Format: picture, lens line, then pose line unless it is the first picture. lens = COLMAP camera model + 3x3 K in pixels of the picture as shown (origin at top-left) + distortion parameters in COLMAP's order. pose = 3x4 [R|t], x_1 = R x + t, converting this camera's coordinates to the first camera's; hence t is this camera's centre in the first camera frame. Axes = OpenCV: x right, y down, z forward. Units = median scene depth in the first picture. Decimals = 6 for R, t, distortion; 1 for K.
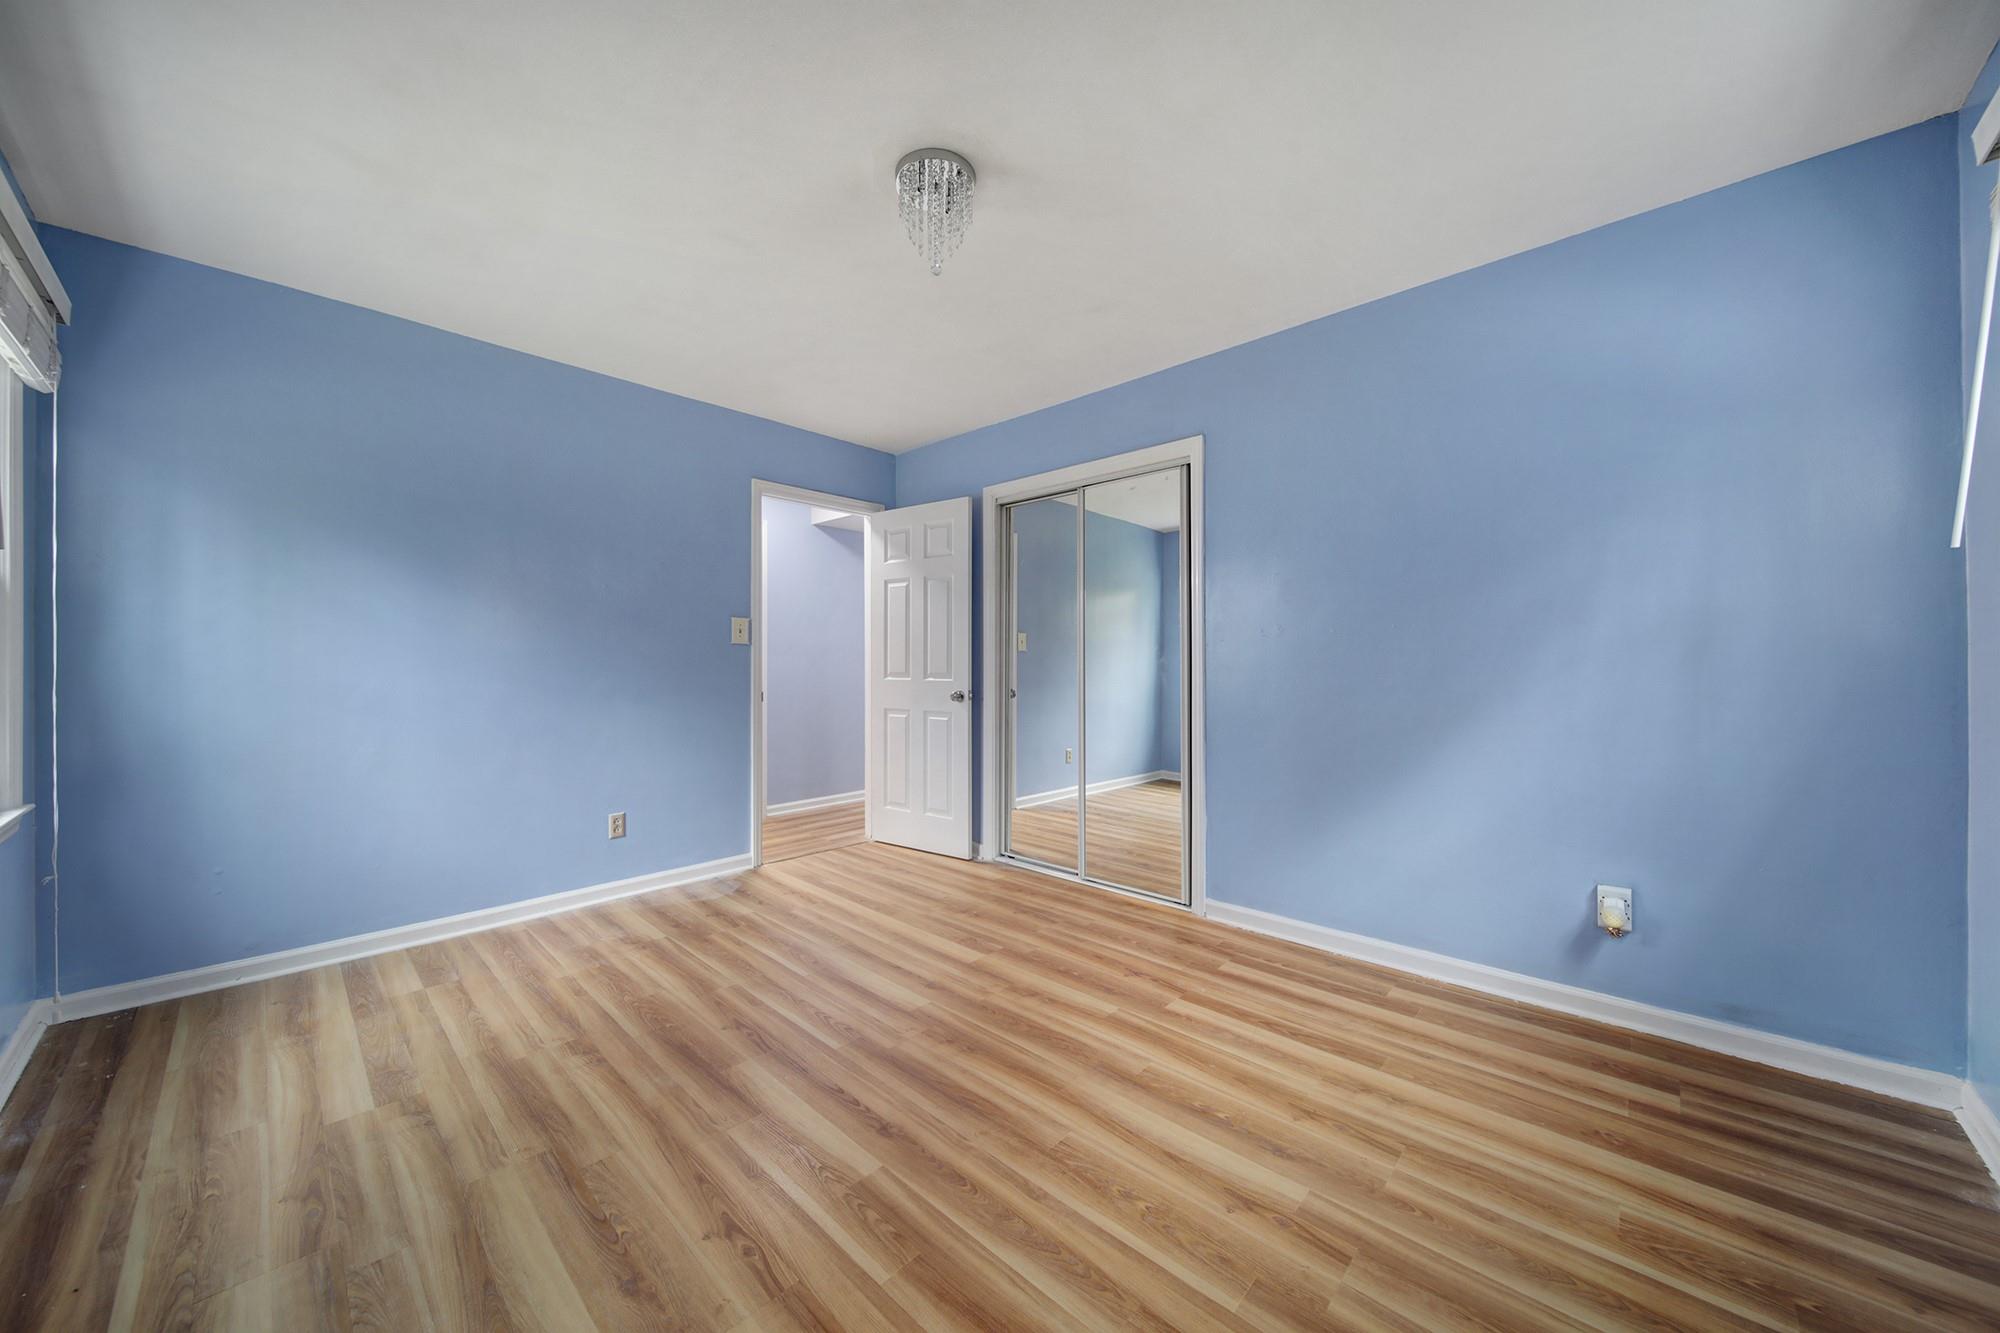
lens RADIAL K [[705.5, 0, 1000.4], [0, 705.5, 654.0], [0, 0, 1]] dist [-0.001518, -0.000460]
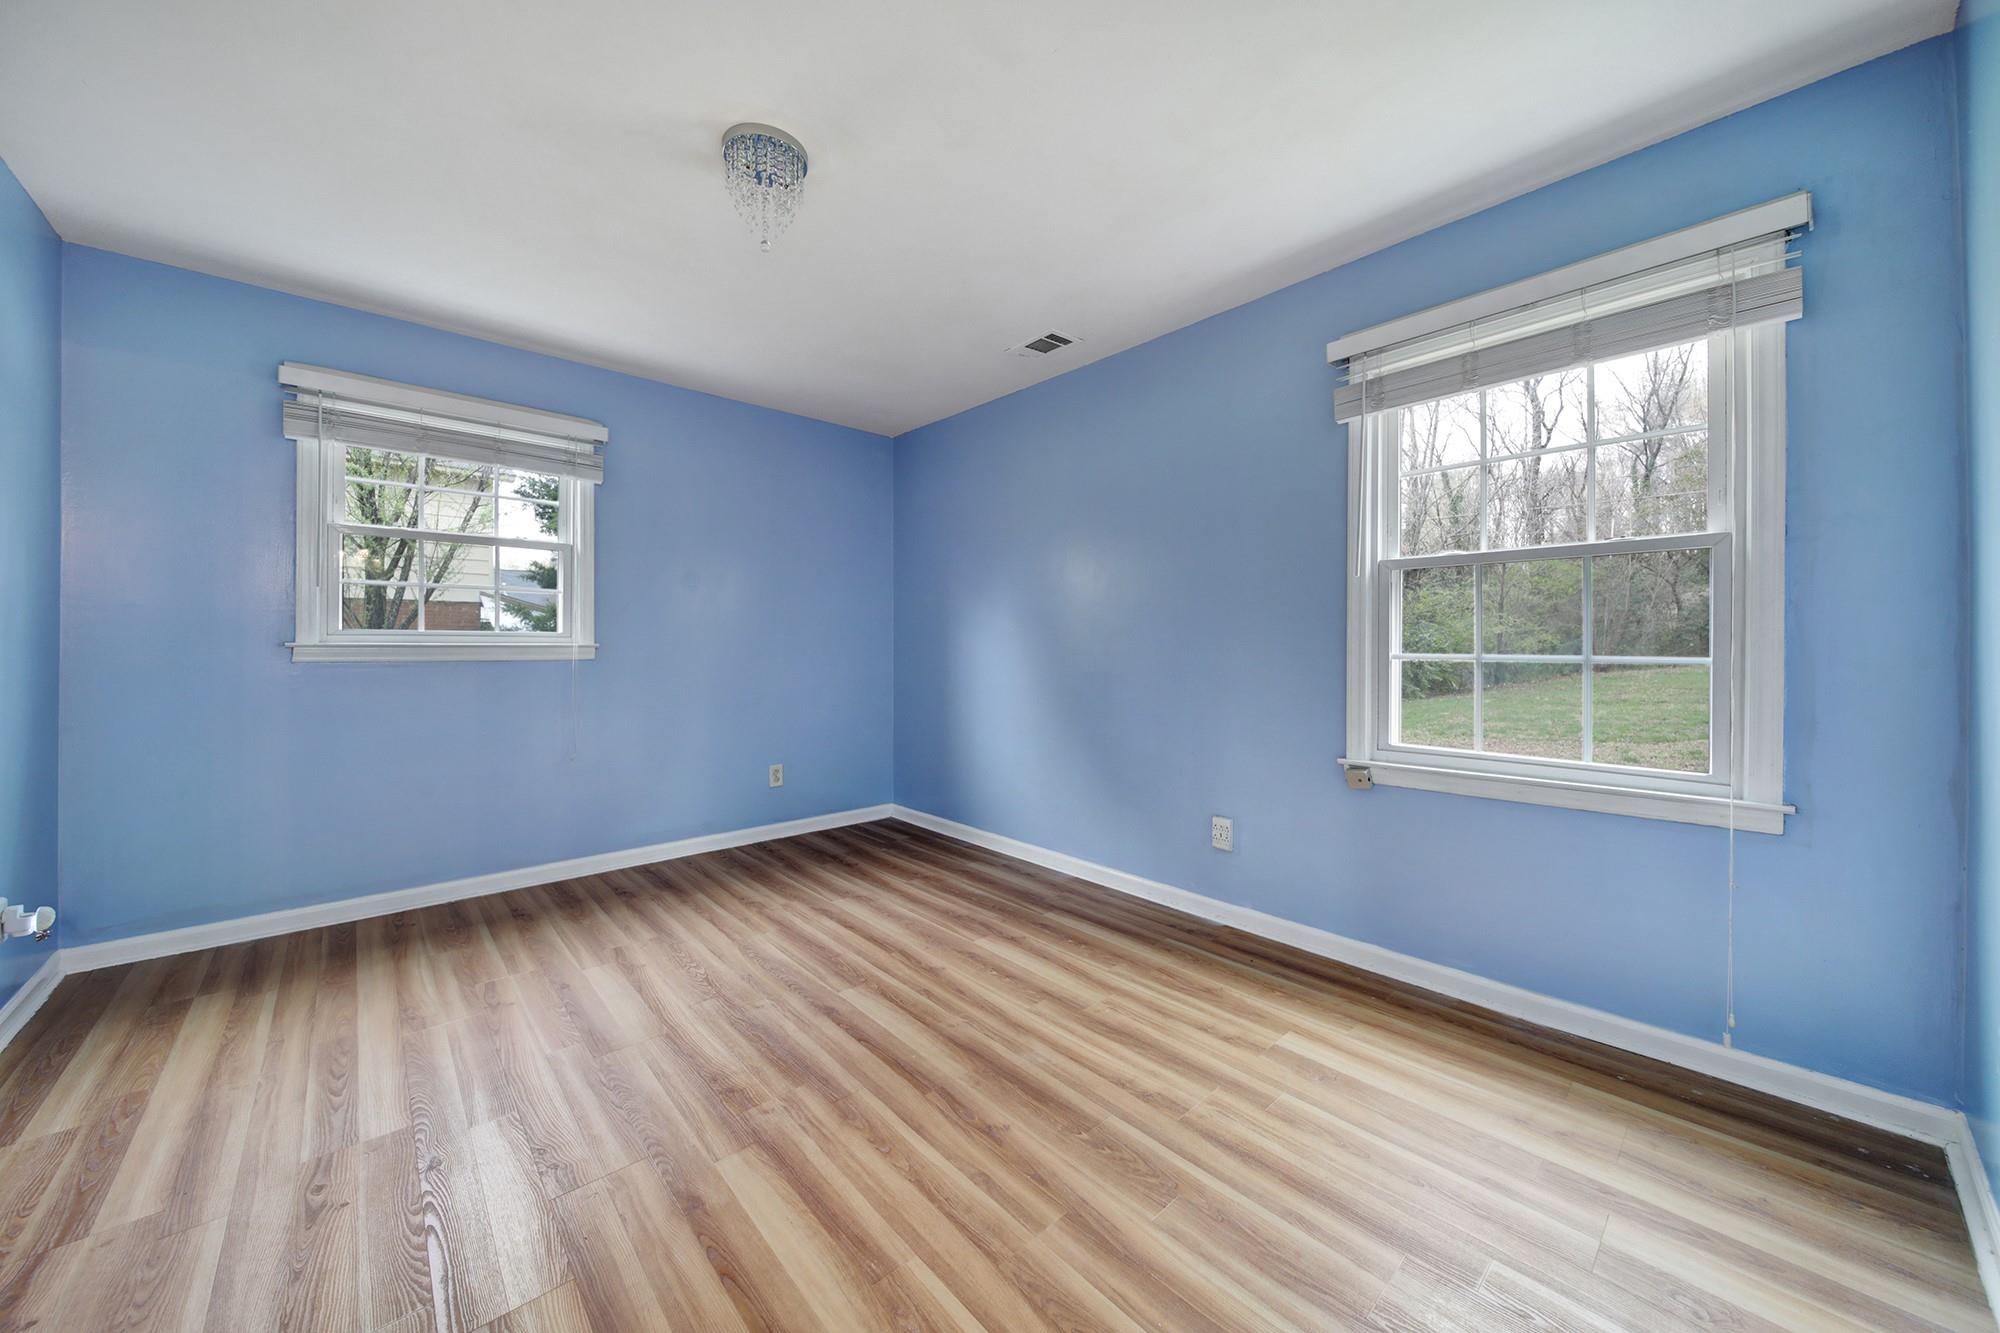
lens RADIAL K [[705.5, 0, 1000.4], [0, 705.5, 654.0], [0, 0, 1]] dist [-0.001518, -0.000460]
pose [[-0.997030, 0.001070, 0.077007, -0.529439], [0.001346, 0.999993, 0.003539, 0.025743], [-0.077003, 0.003632, -0.997024, 2.088639]]
